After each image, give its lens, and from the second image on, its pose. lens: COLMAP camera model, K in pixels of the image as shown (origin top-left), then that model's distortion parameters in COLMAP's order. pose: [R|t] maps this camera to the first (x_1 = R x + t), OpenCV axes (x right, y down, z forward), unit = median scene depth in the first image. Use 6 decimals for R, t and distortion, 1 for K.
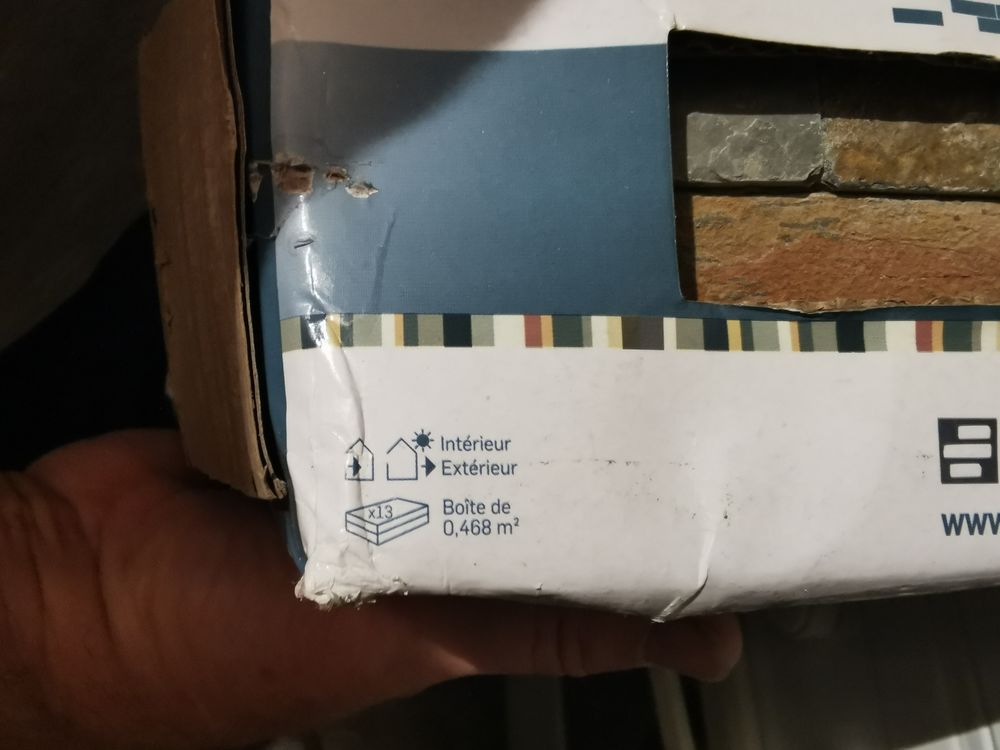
lens RADIAL K [[975.3, 0, 499.3], [0, 975.3, 377.2], [0, 0, 1]] dist [-0.037004, 0.000000]
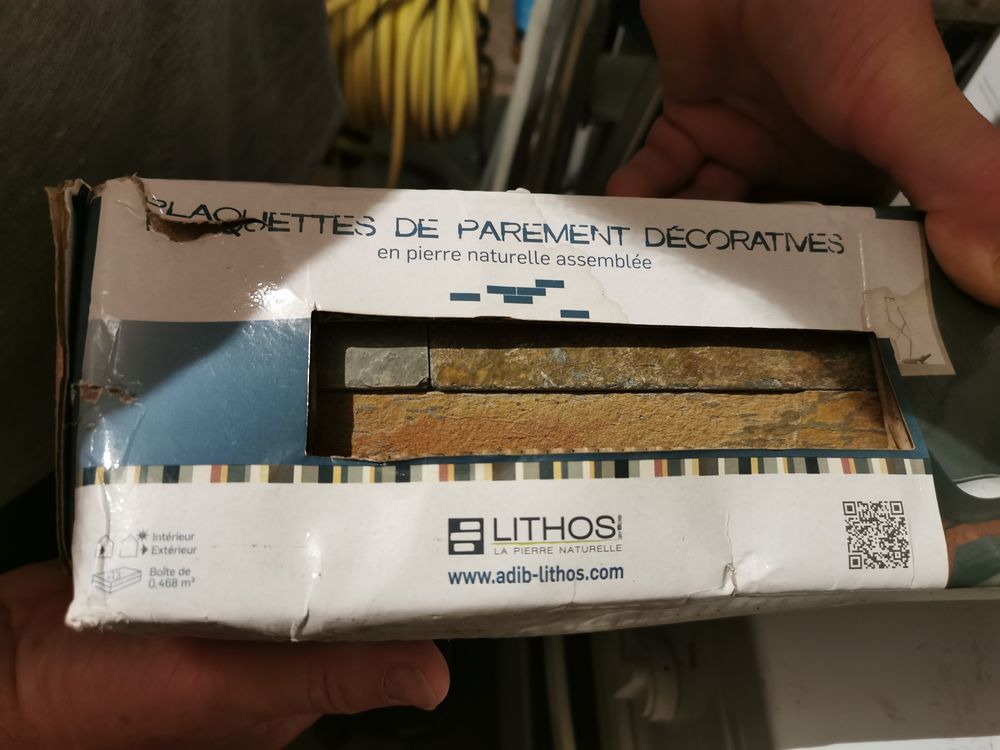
lens RADIAL K [[784.8, 0, 502.4], [0, 784.8, 372.5], [0, 0, 1]] dist [-0.001130, -0.038008]
pose [[0.997919, -0.012766, 0.063200, 0.467245], [0.024096, 0.983021, -0.181905, 0.044205], [-0.059805, 0.183049, 0.981283, -0.498393]]
